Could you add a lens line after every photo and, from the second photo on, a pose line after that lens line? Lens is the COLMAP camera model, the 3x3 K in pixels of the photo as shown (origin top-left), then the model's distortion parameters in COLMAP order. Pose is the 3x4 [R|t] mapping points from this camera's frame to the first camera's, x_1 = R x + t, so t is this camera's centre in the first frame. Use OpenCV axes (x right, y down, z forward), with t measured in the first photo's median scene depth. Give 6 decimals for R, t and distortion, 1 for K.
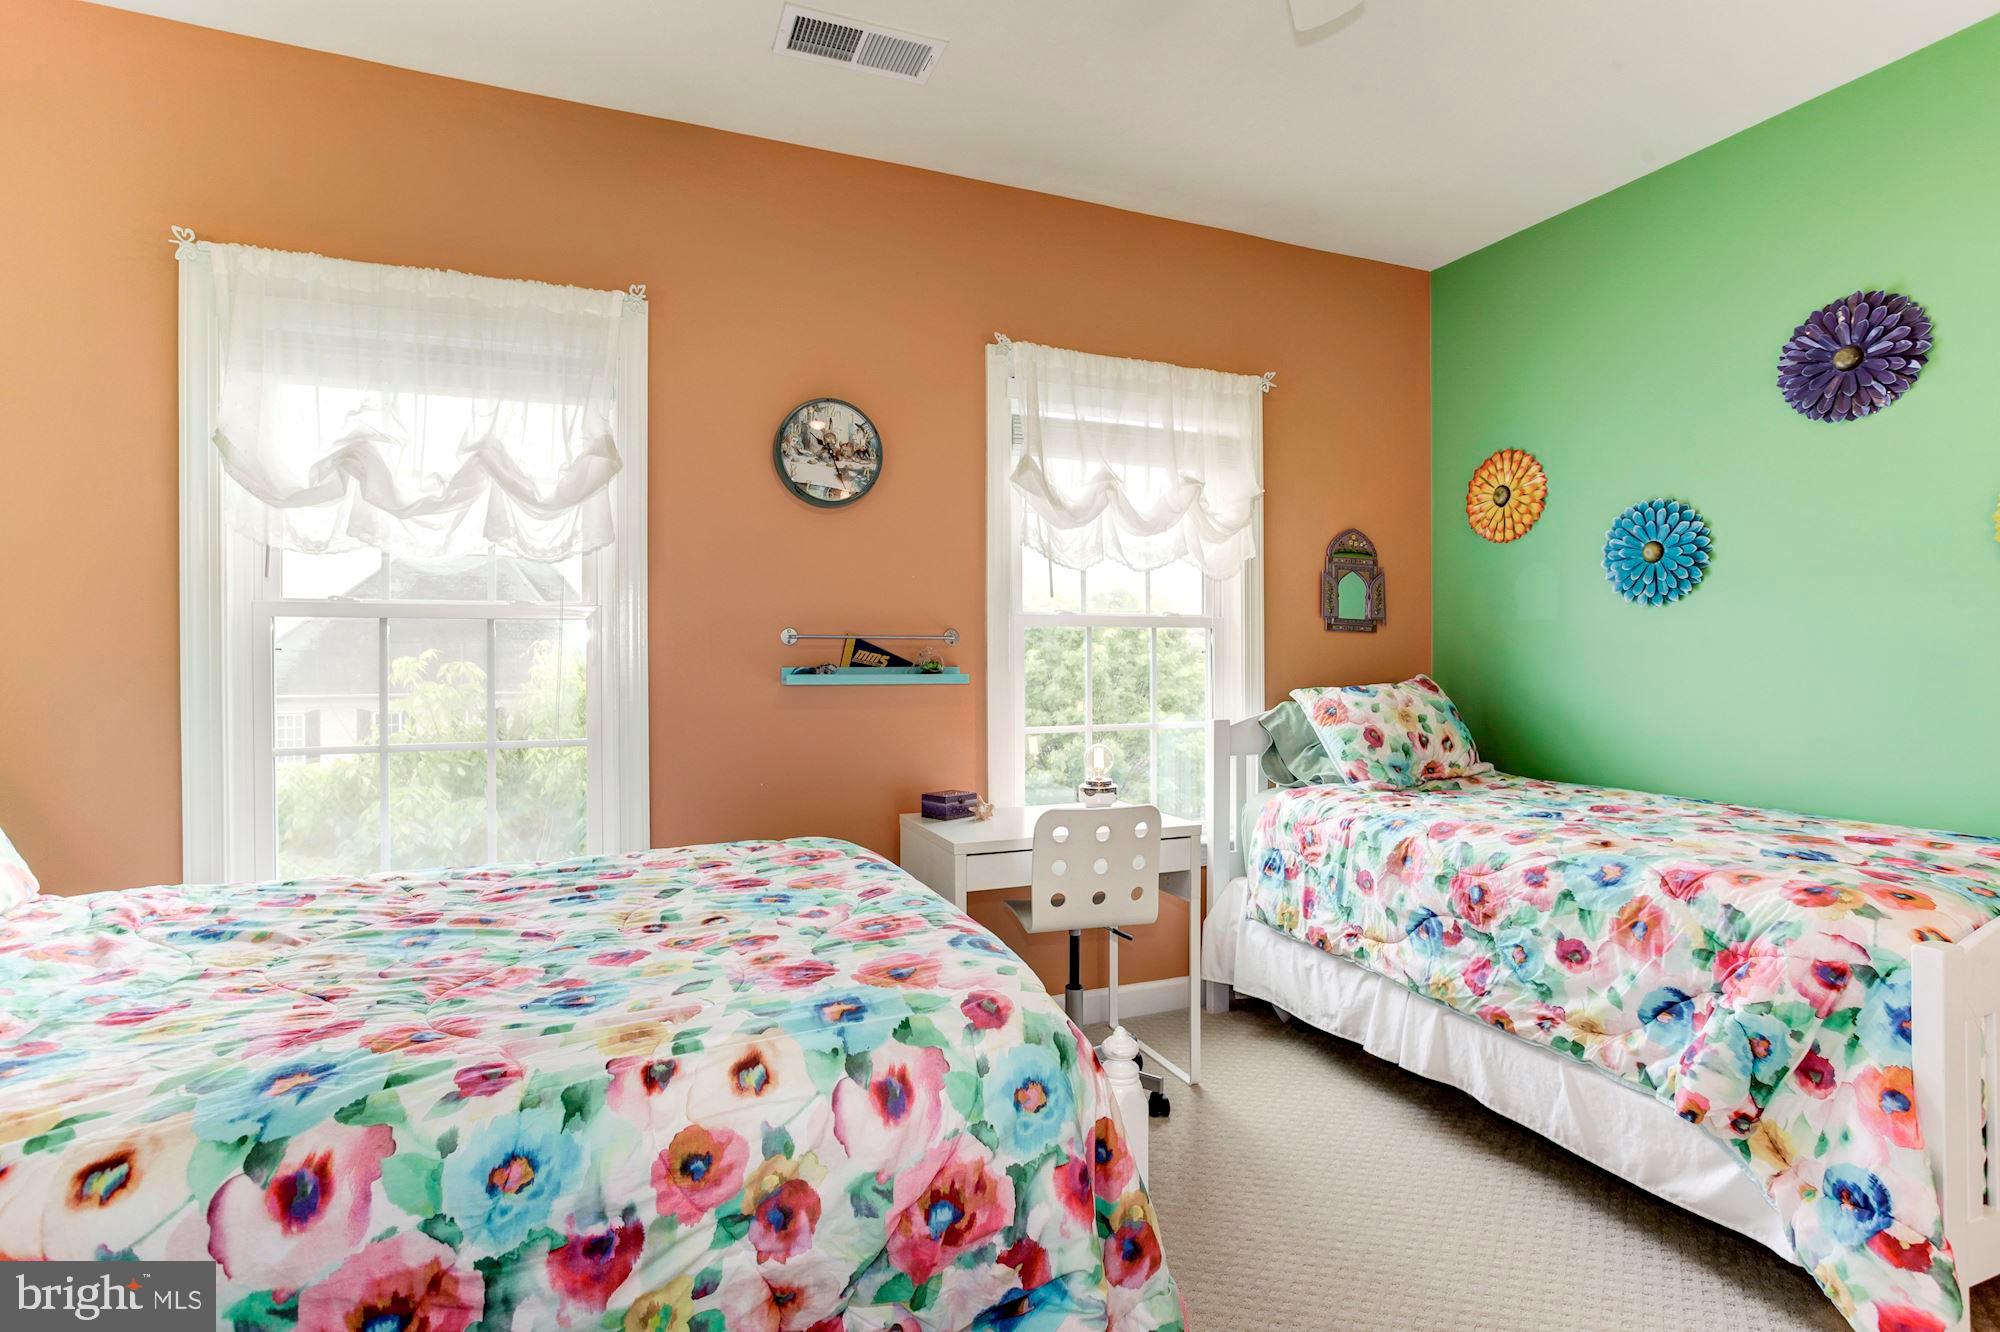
lens RADIAL K [[990.9, 0, 993.9], [0, 990.9, 663.2], [0, 0, 1]] dist [-0.049349, 0.032540]
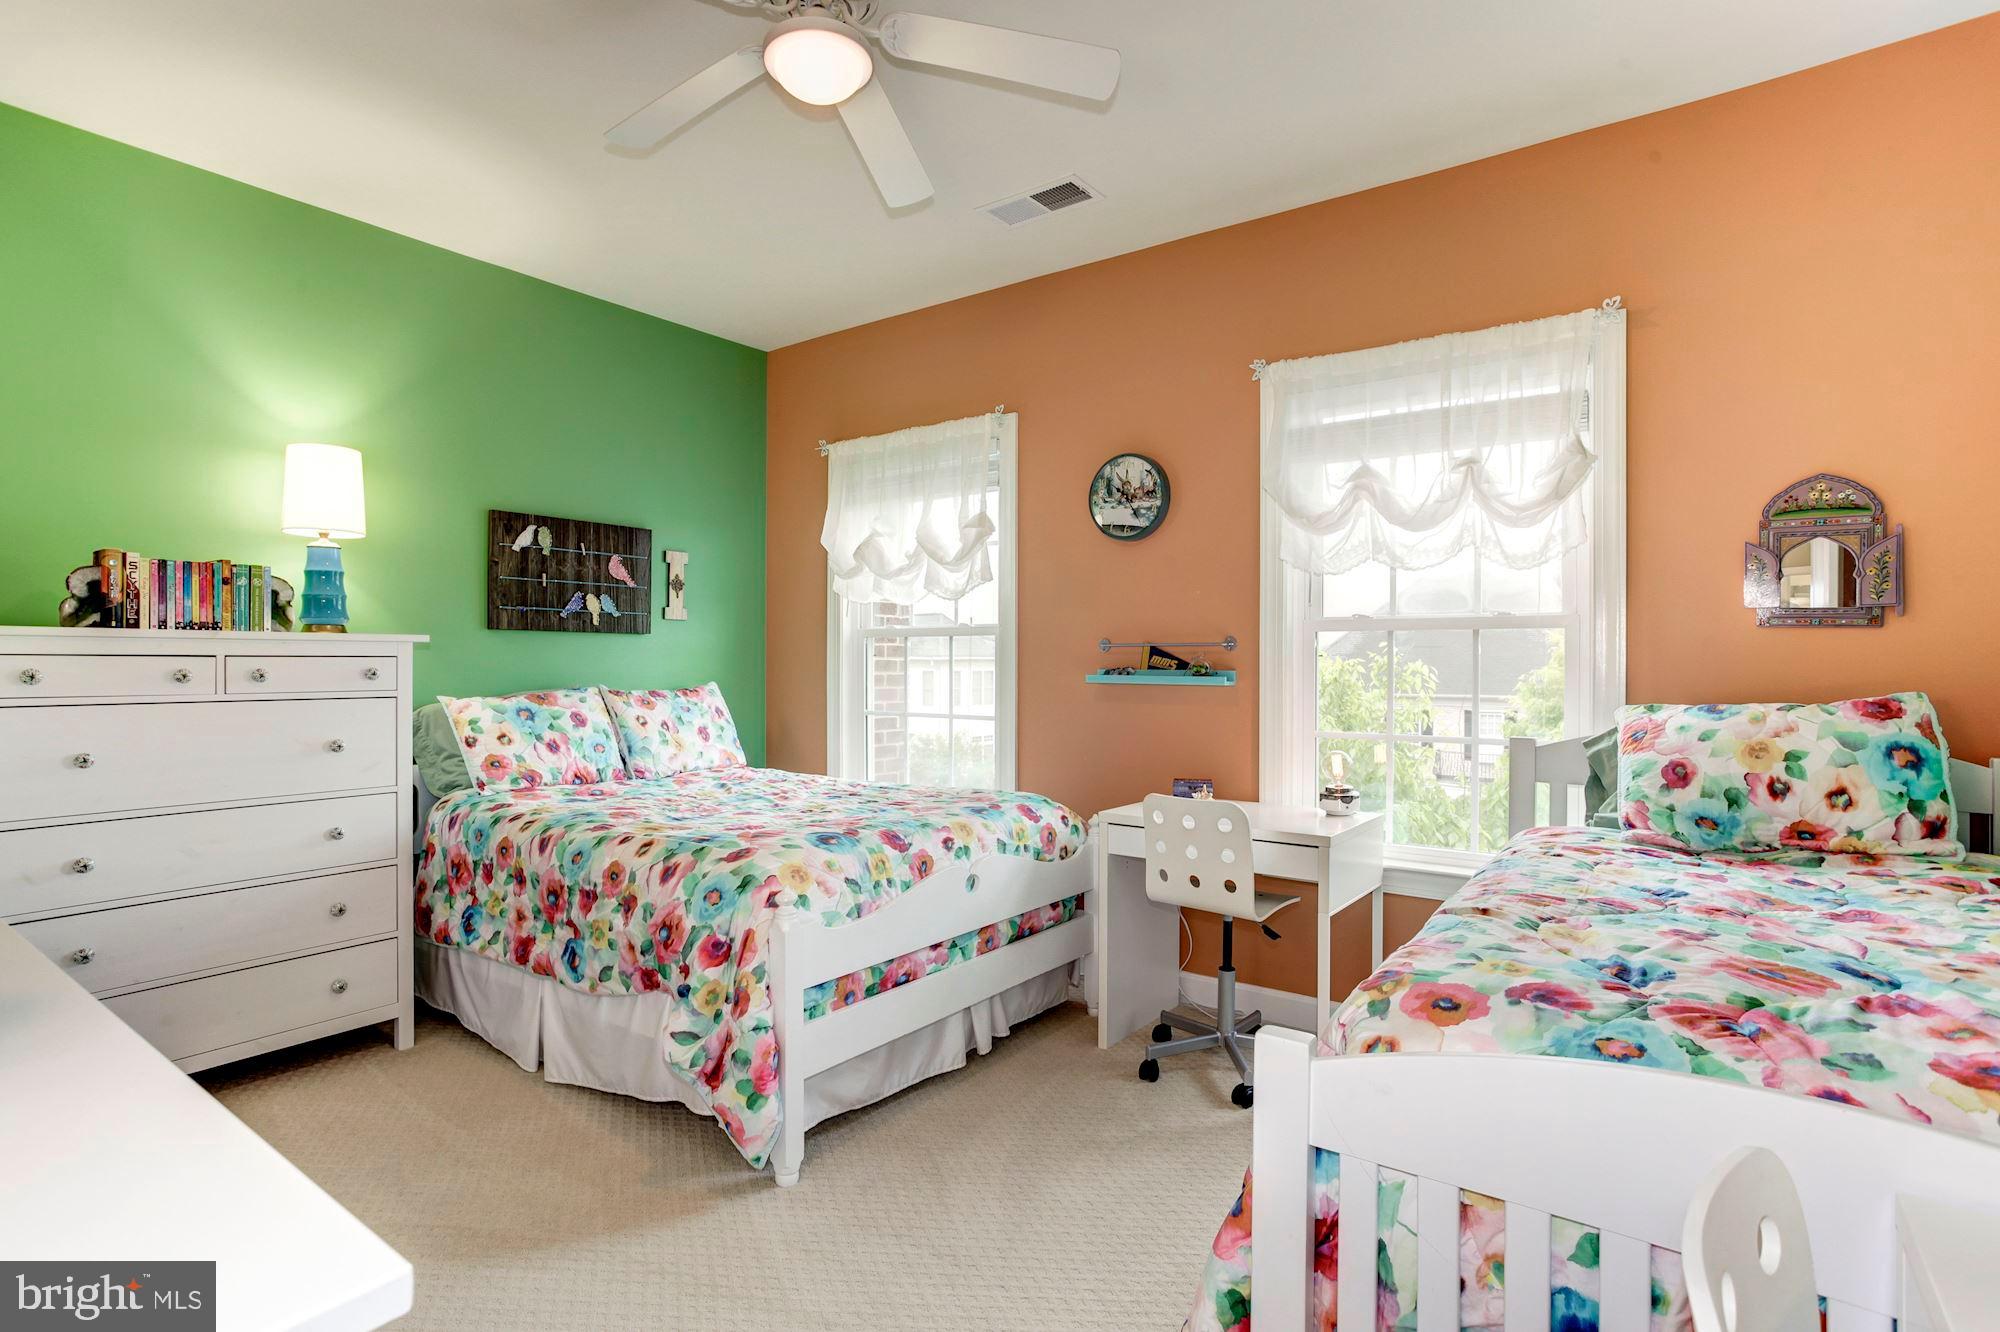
lens RADIAL K [[1005.1, 0, 1000.0], [0, 1005.1, 666.0], [0, 0, 1]] dist [-0.054574, 0.035453]
pose [[0.505582, 0.006771, -0.862752, 1.037463], [-0.010075, 0.999947, 0.001944, -0.001061], [0.862720, 0.007709, 0.505623, 0.276116]]
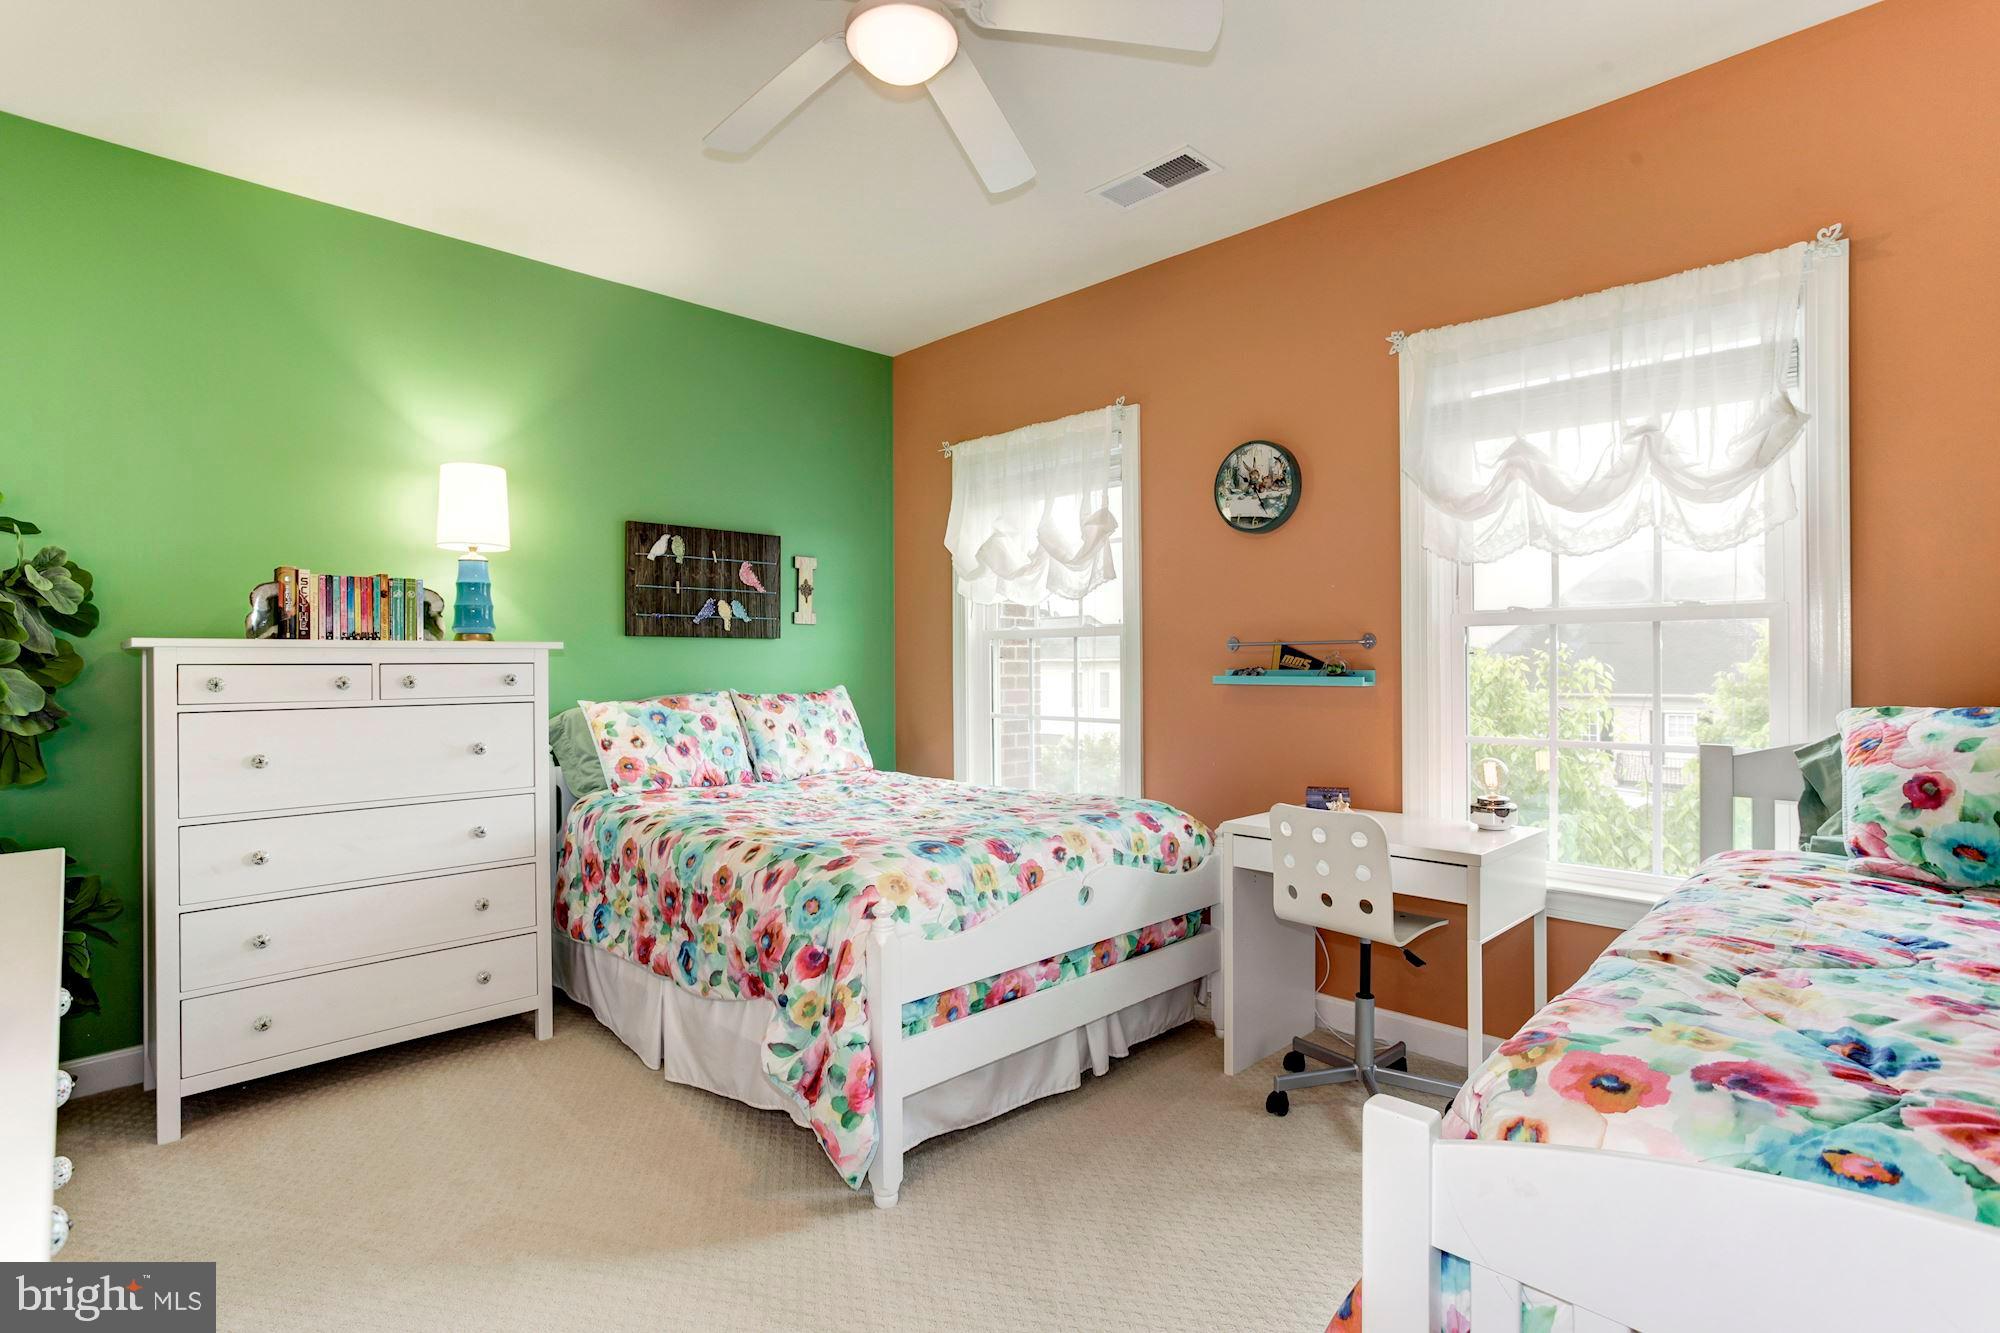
lens RADIAL K [[990.9, 0, 993.9], [0, 990.9, 663.7], [0, 0, 1]] dist [-0.049349, 0.032540]
pose [[0.365887, -0.000213, -0.930659, 0.997014], [-0.001277, 0.999999, -0.000731, -0.002100], [0.930658, 0.001456, 0.365886, 0.347347]]
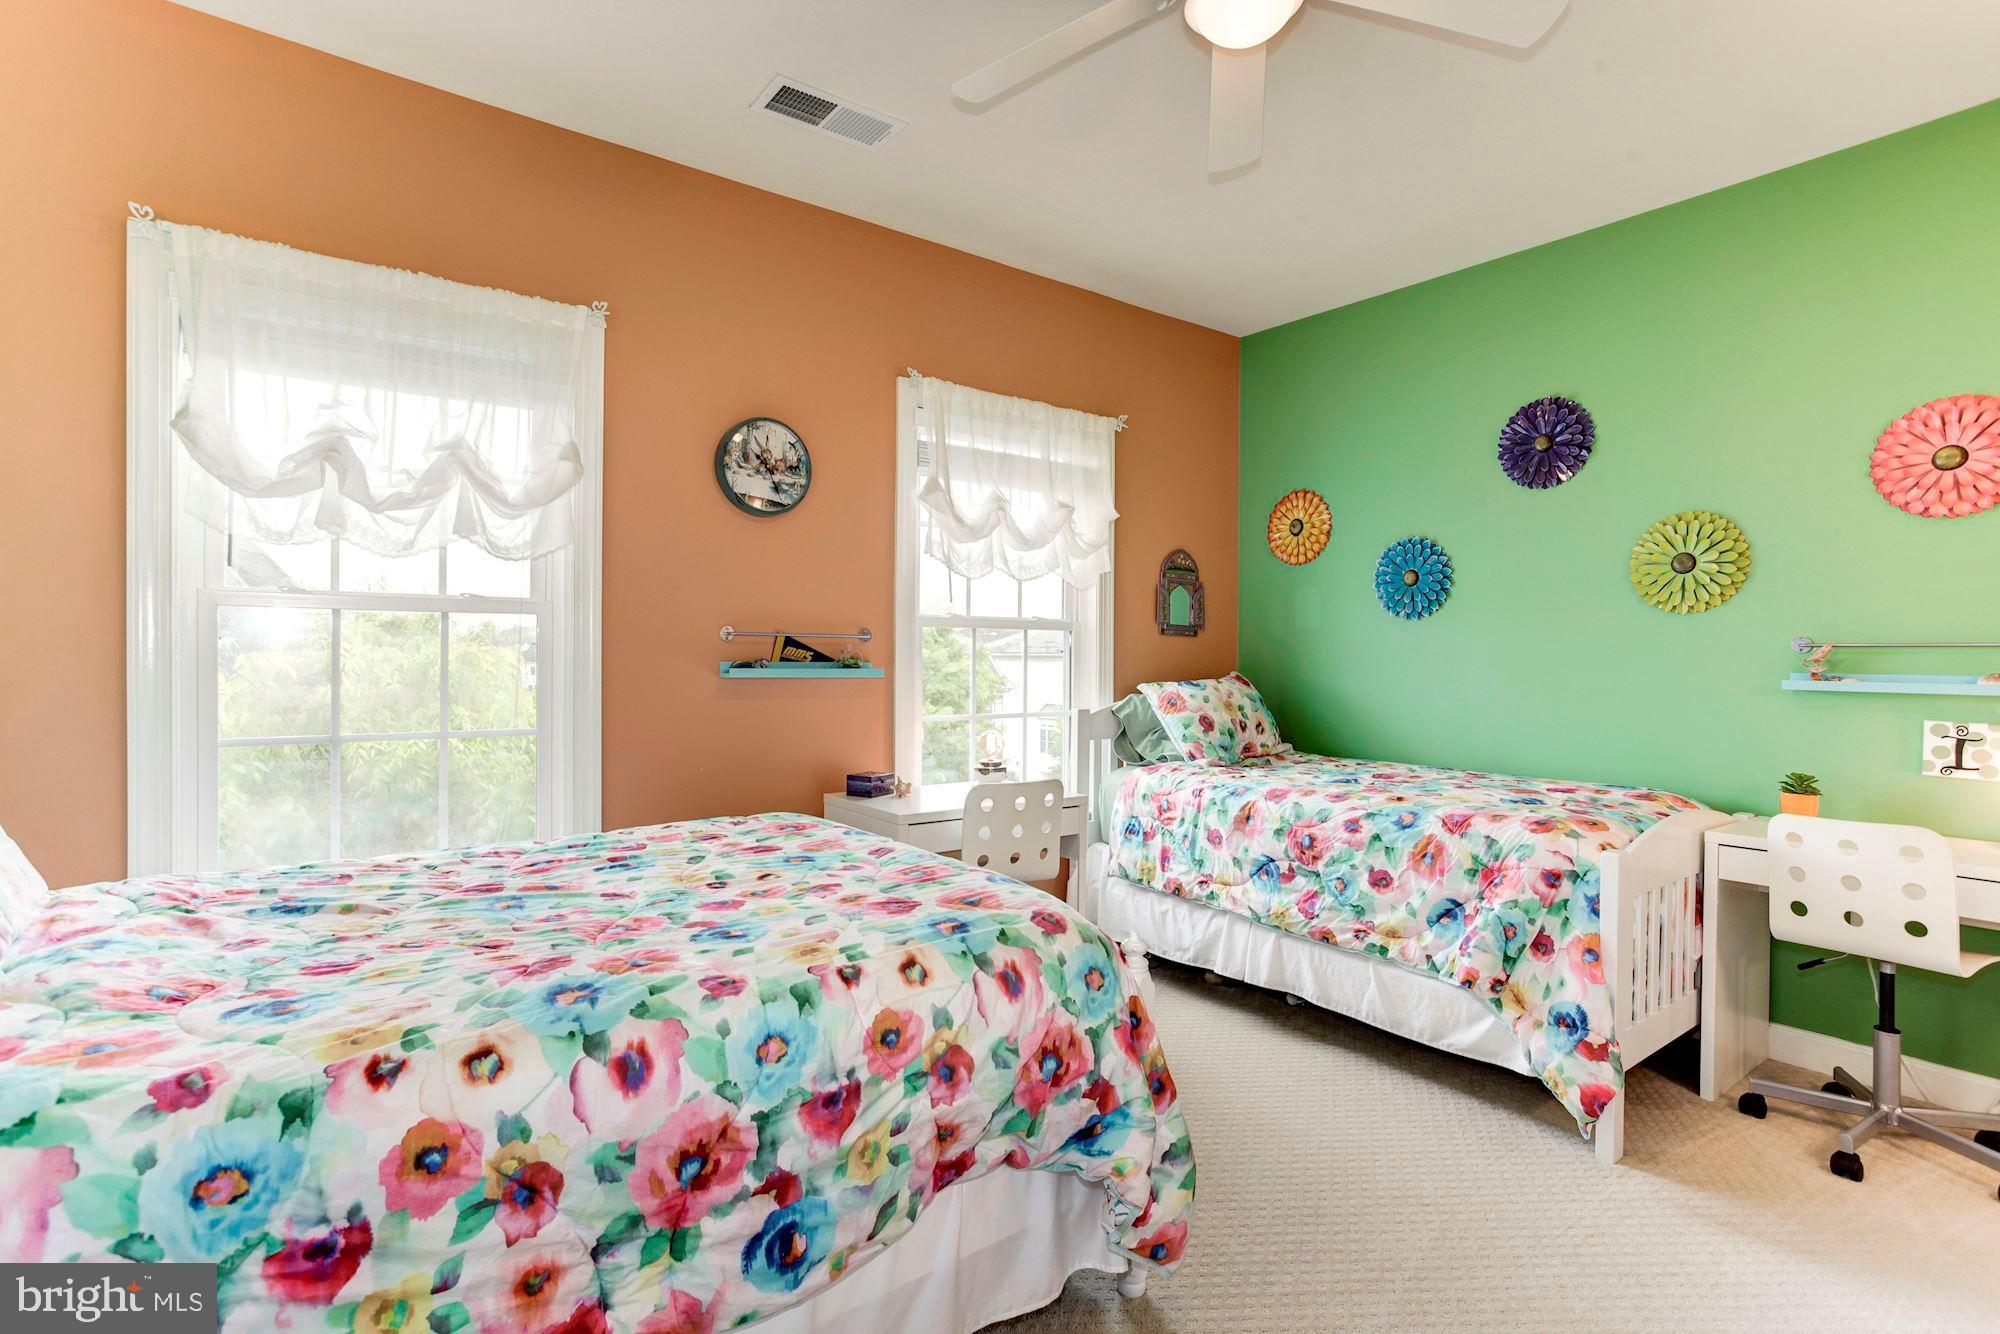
lens RADIAL K [[977.1, 0, 994.8], [0, 977.1, 665.9], [0, 0, 1]] dist [-0.058036, 0.042496]
pose [[0.968770, 0.007435, 0.247850, -0.228552], [-0.008901, 0.999949, 0.004798, 0.001512], [-0.247801, -0.006855, 0.968787, -0.139211]]
